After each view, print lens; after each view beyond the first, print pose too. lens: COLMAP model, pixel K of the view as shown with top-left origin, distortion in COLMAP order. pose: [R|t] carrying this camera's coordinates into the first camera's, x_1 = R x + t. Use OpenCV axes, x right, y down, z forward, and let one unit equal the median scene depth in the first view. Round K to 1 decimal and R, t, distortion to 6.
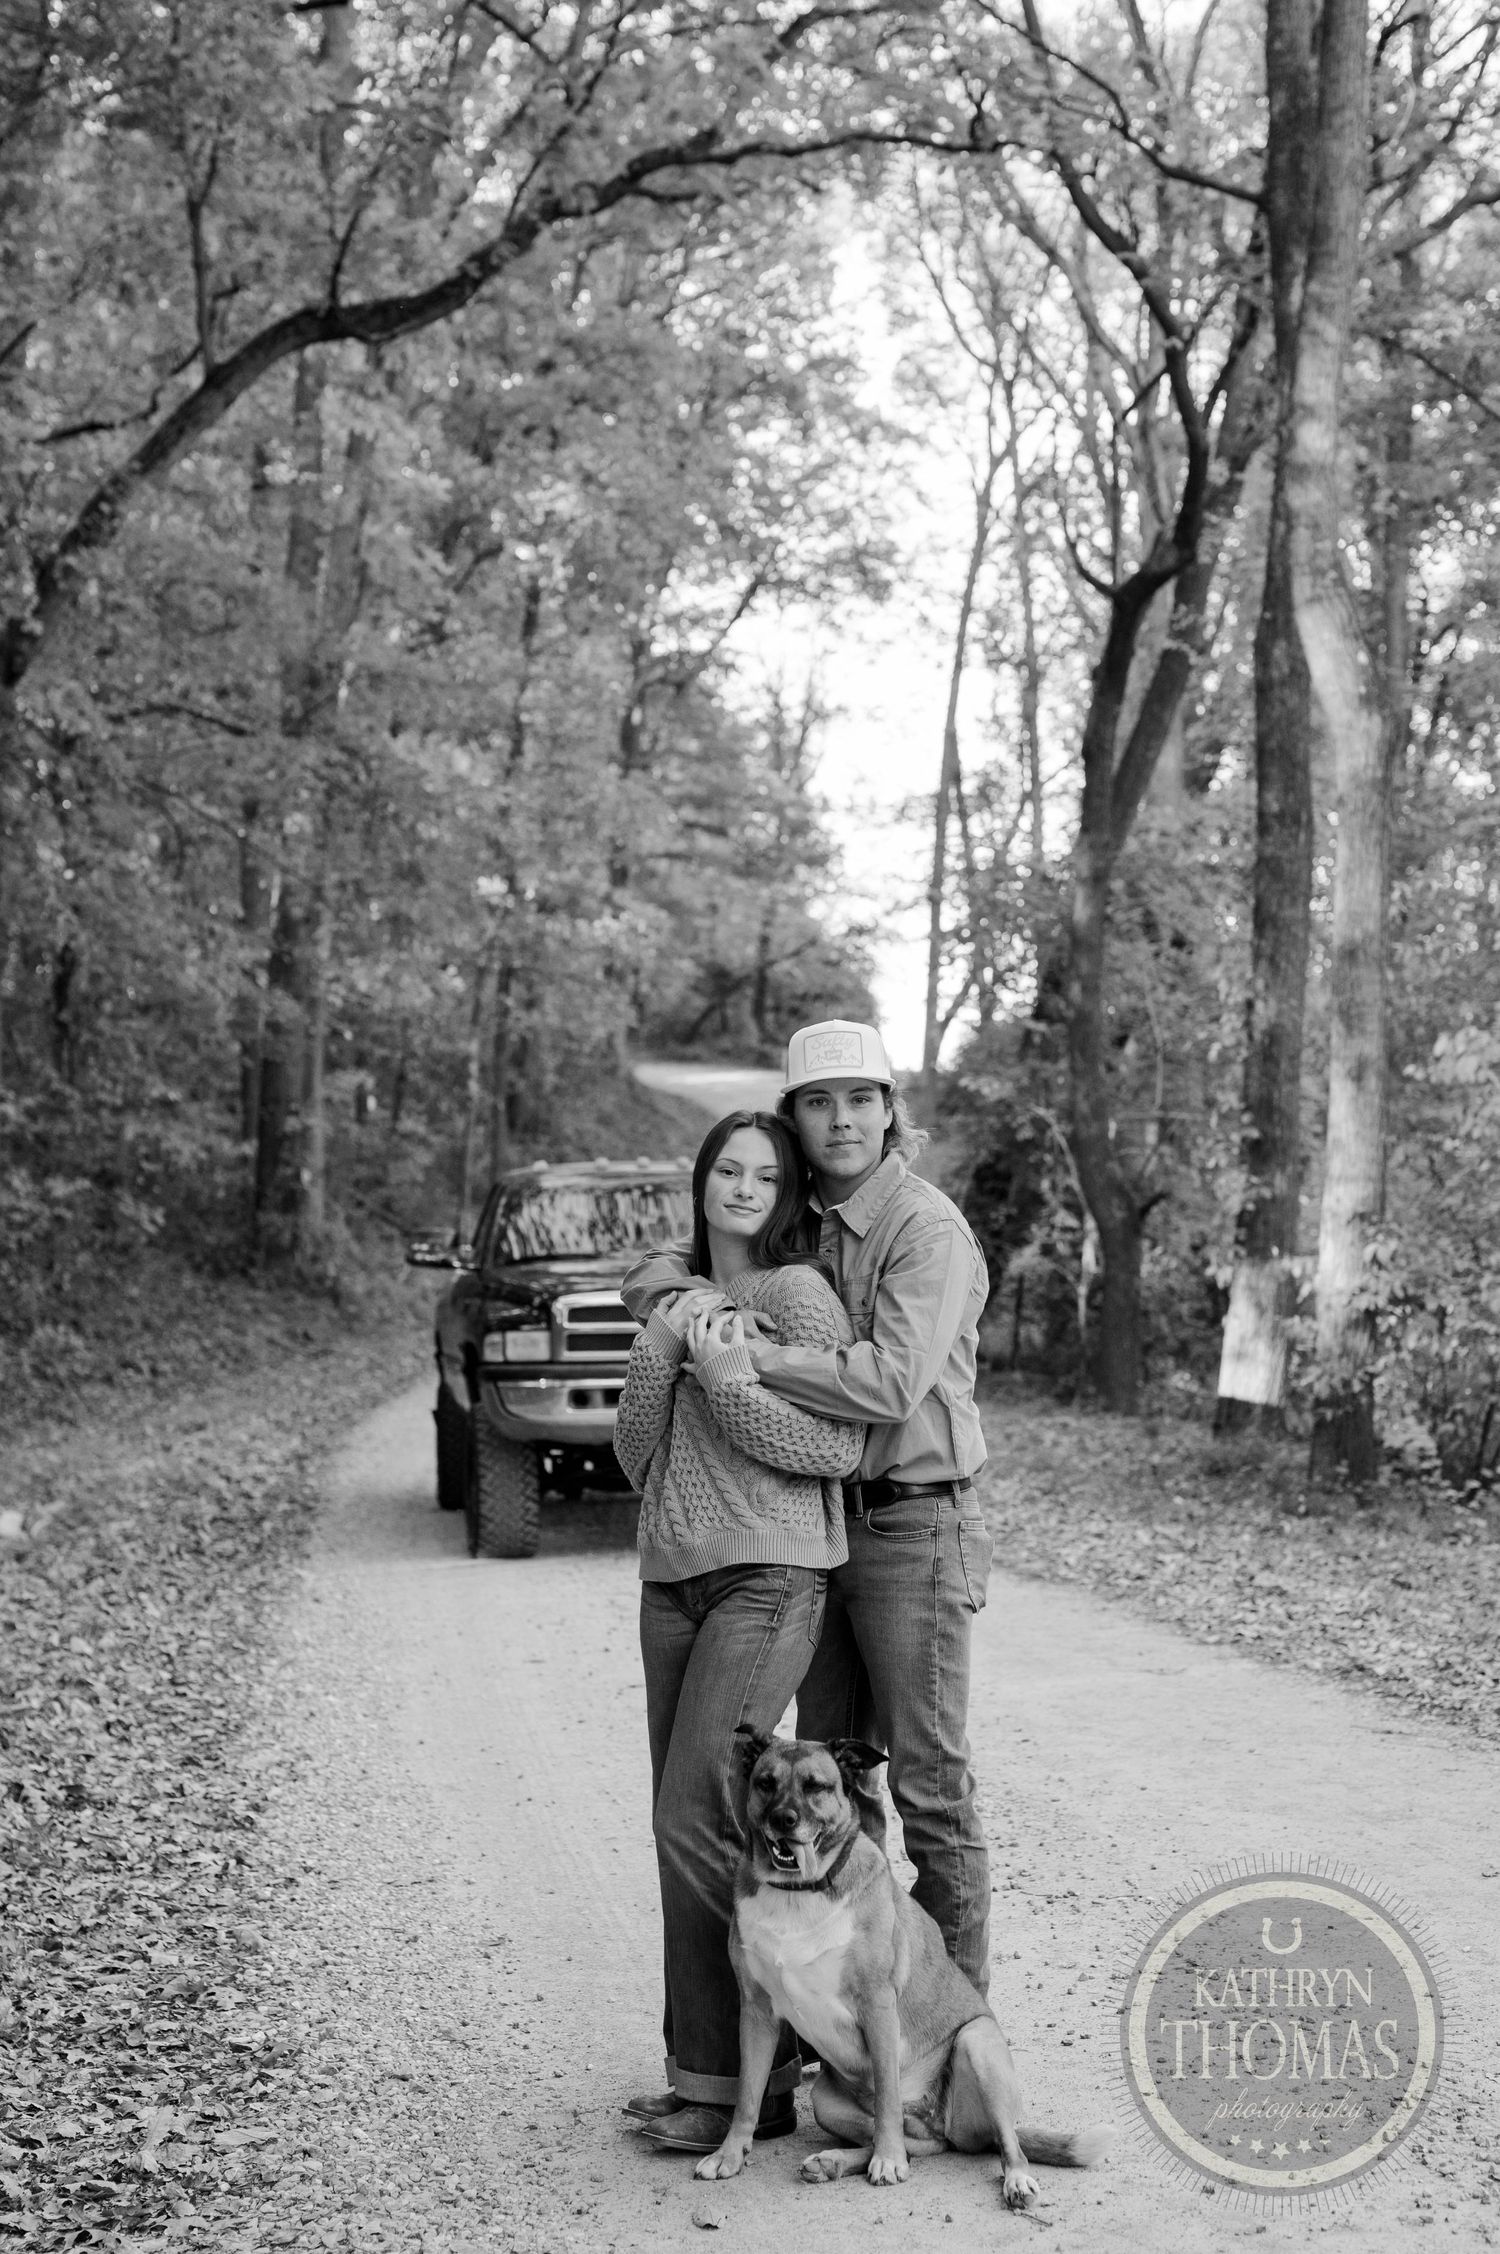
lens RADIAL K [[3474.5, 0, 750.0], [0, 3474.5, 1127.0], [0, 0, 1]] dist [-0.012975, -0.018383]
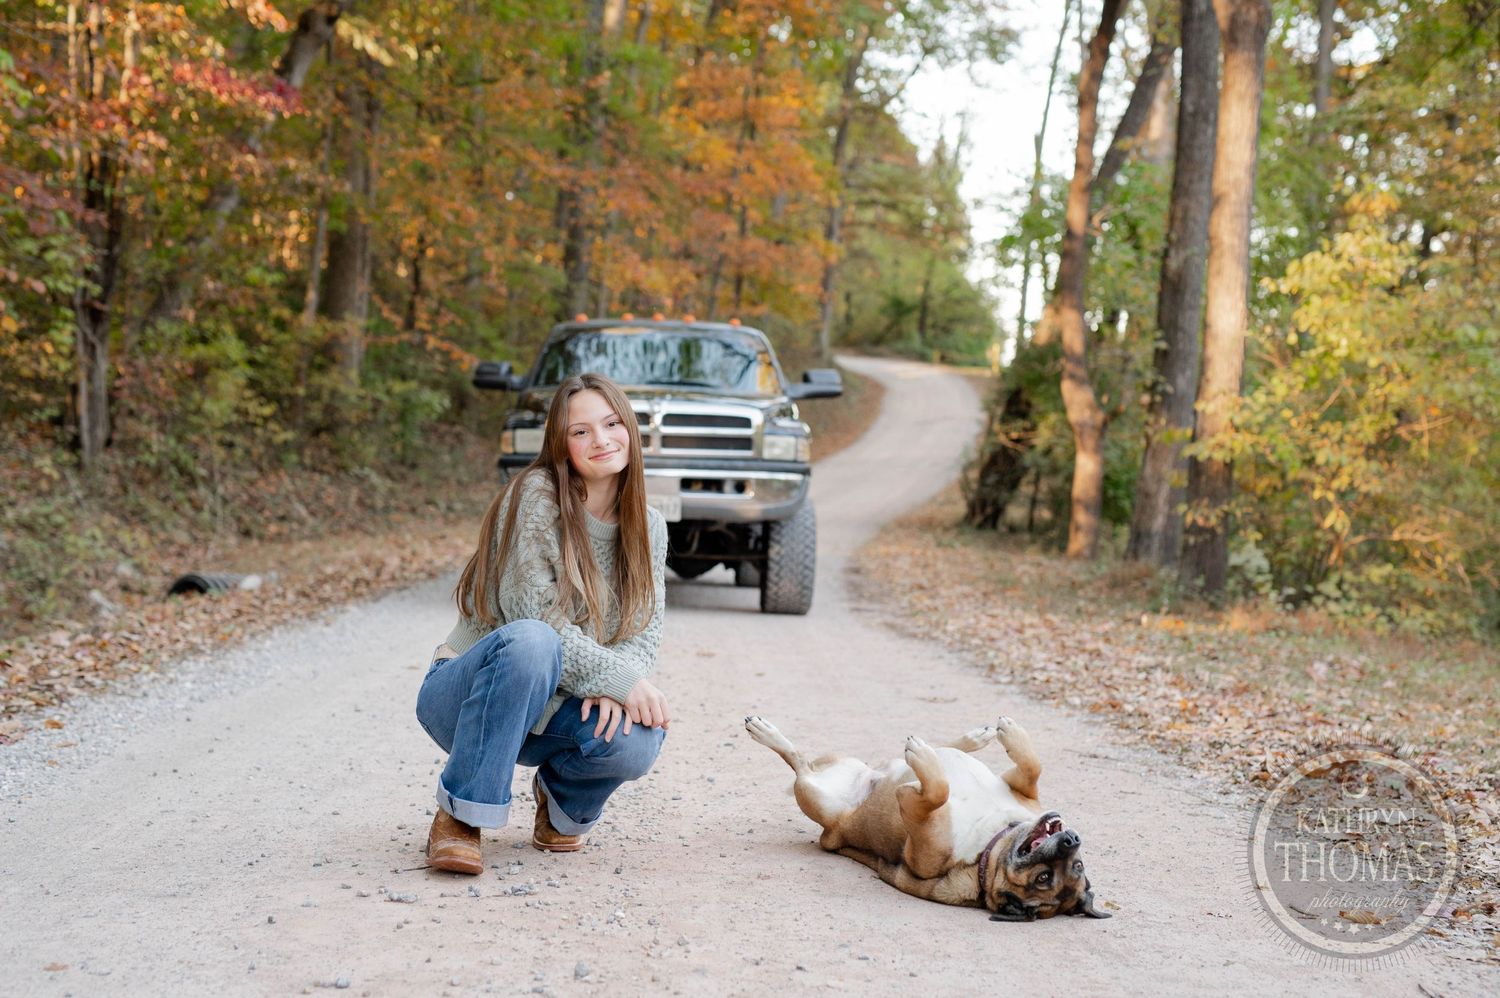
lens RADIAL K [[2100.8, 0, 750.0], [0, 2100.8, 499.0], [0, 0, 1]] dist [-0.001220, 0.069233]
pose [[0.995663, 0.041017, -0.083508, 0.037209], [-0.037292, 0.998259, 0.045691, 0.020923], [0.085237, -0.042379, 0.995459, 0.106606]]
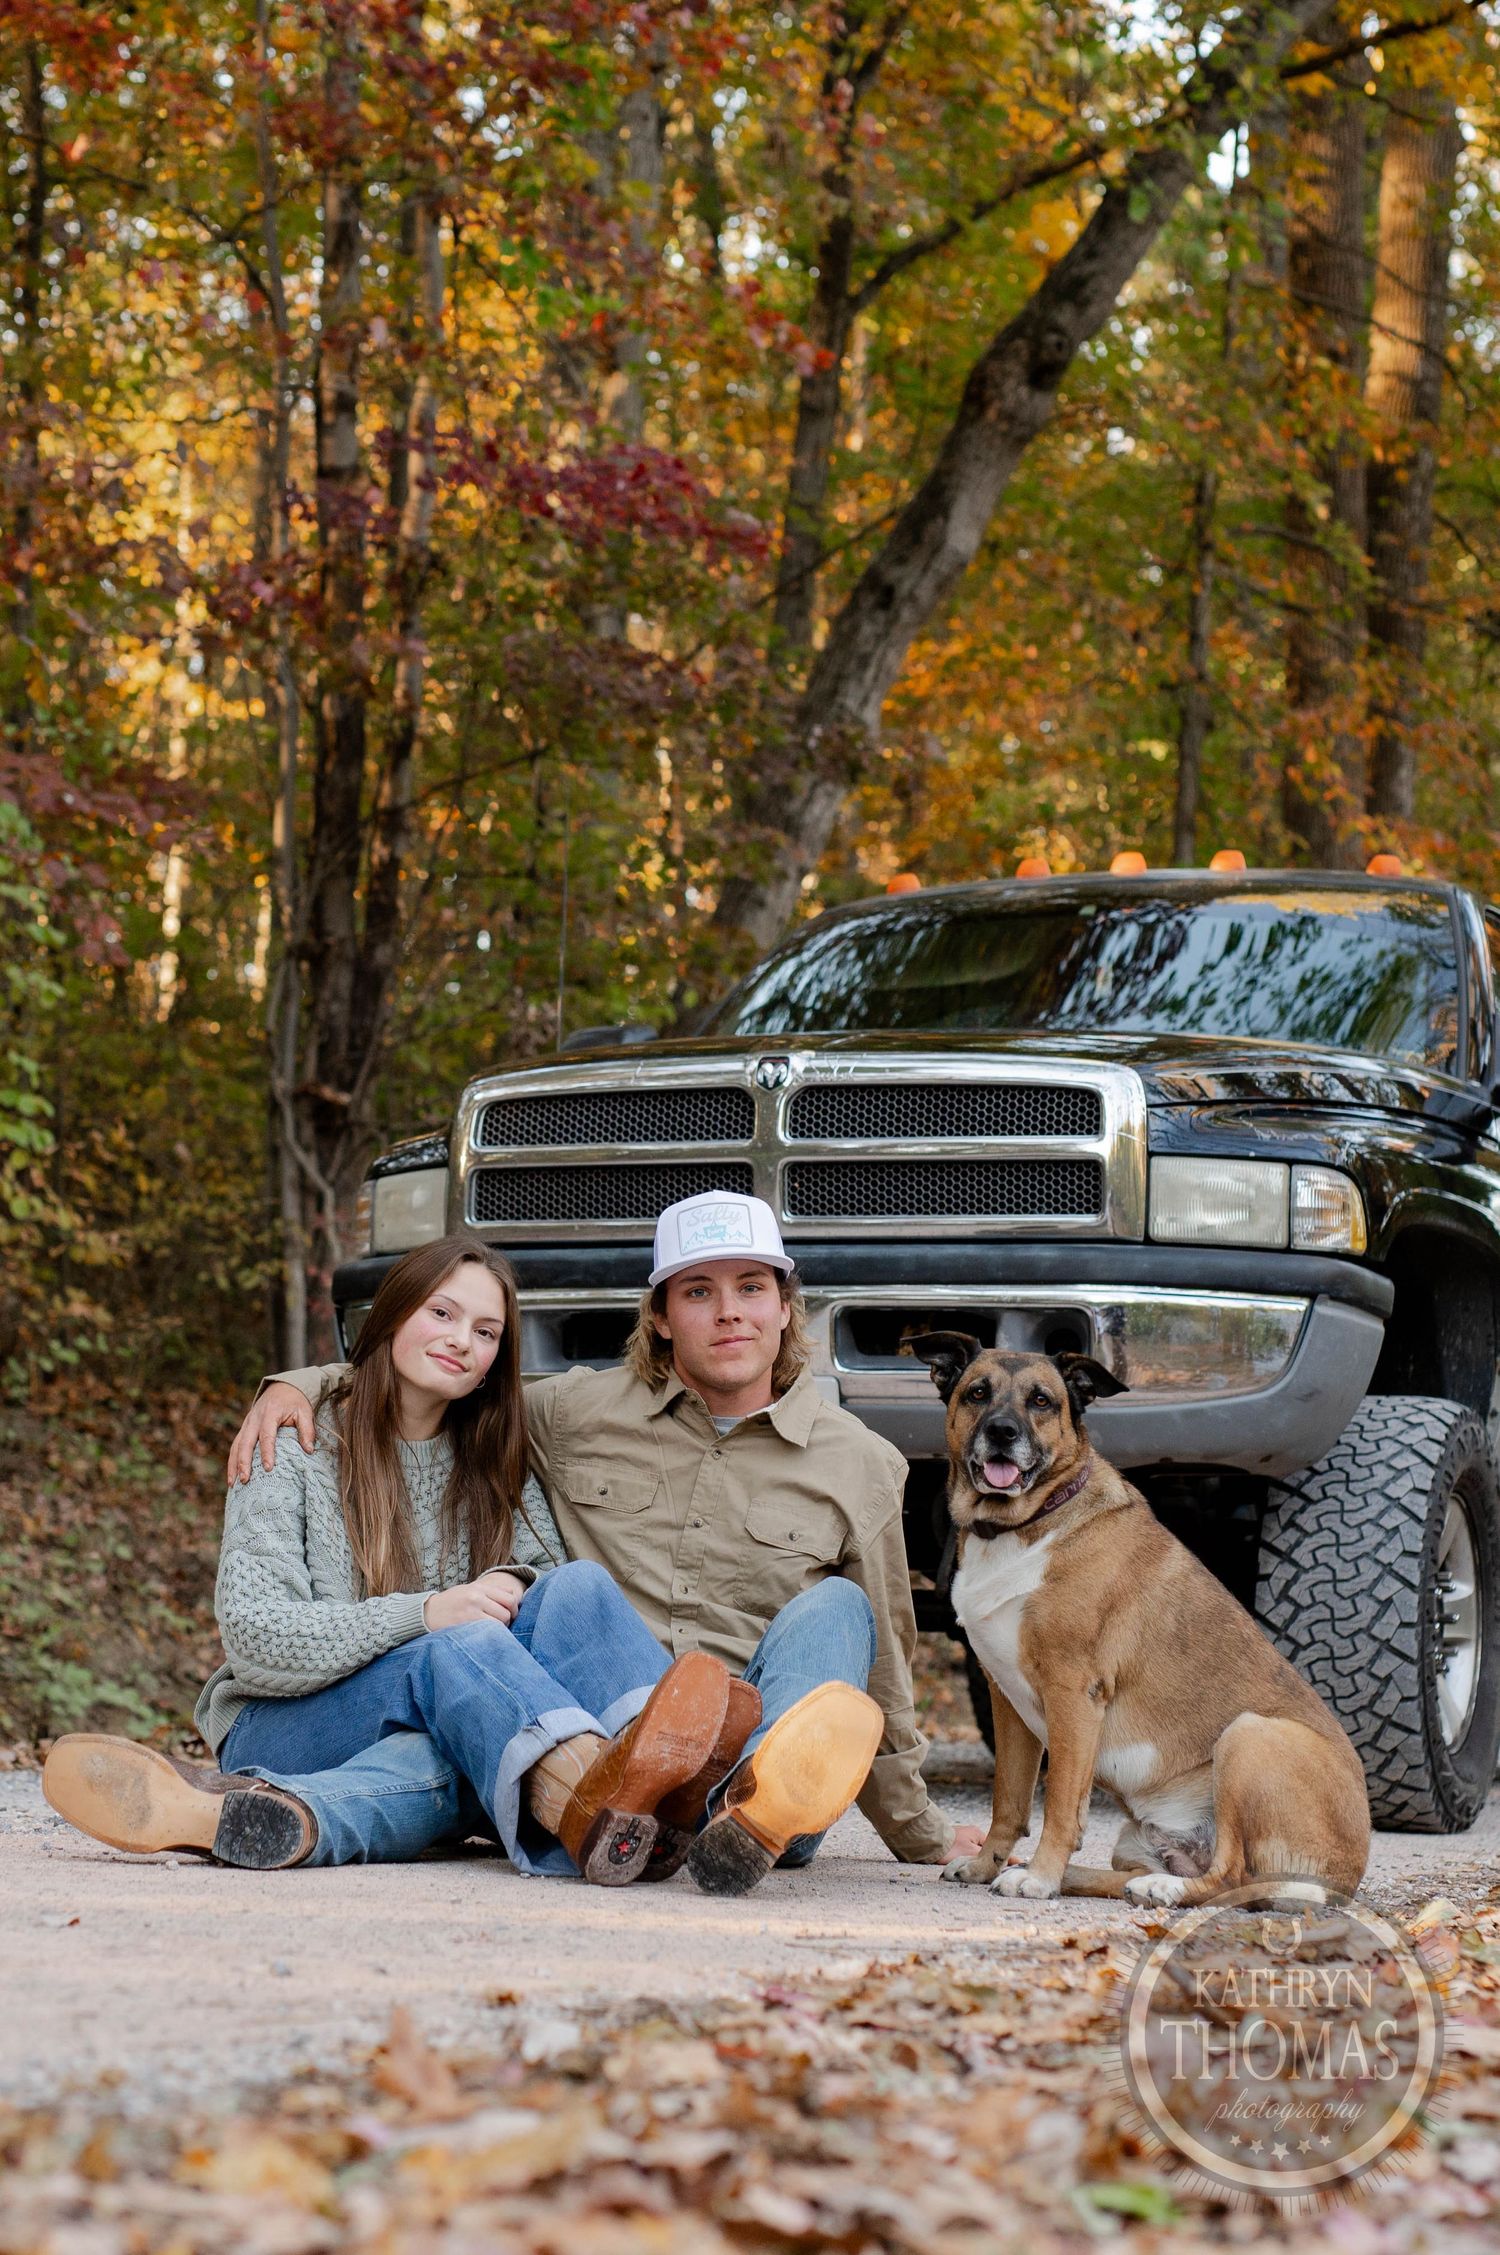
lens RADIAL K [[4742.7, 0, 640.2], [0, 4742.7, 1122.9], [0, 0, 1]] dist [0.005004, -0.001747]
pose [[0.861551, -0.016688, -0.507397, 0.102524], [-0.022483, 0.997225, -0.070974, 0.041301], [0.507173, 0.072555, 0.858785, 0.257985]]
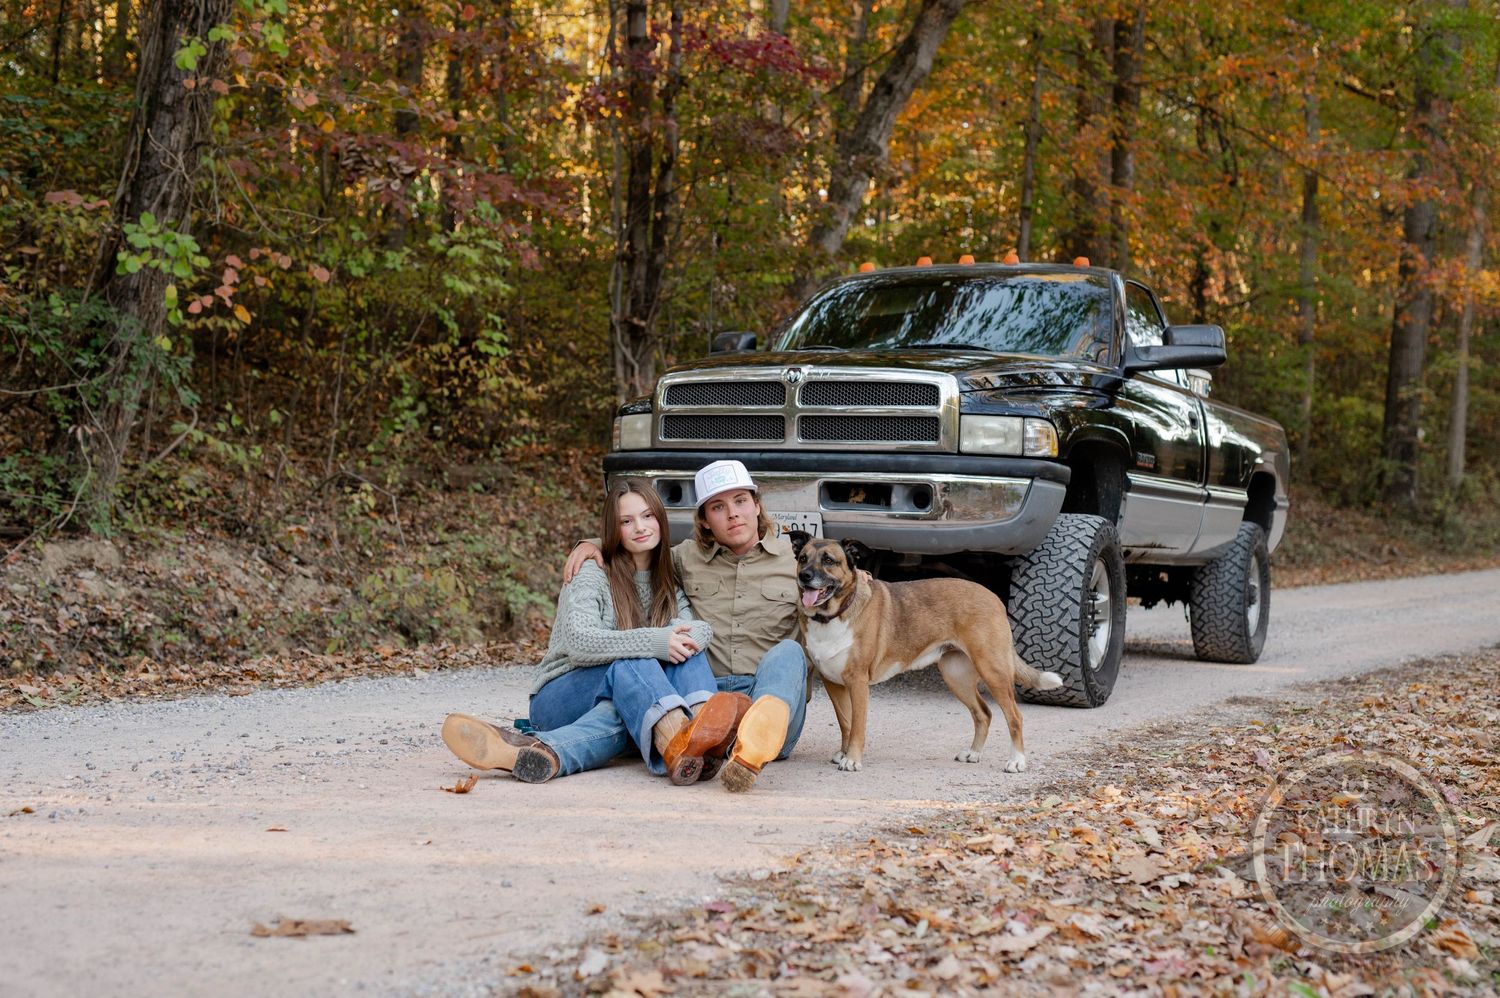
lens RADIAL K [[2100.8, 0, 750.0], [0, 2100.8, 499.0], [0, 0, 1]] dist [-0.001220, 0.069233]
pose [[0.848536, 0.033428, -0.528081, 0.108318], [-0.021301, 0.999351, 0.029032, 0.029285], [0.528709, -0.013386, 0.848697, 0.262279]]
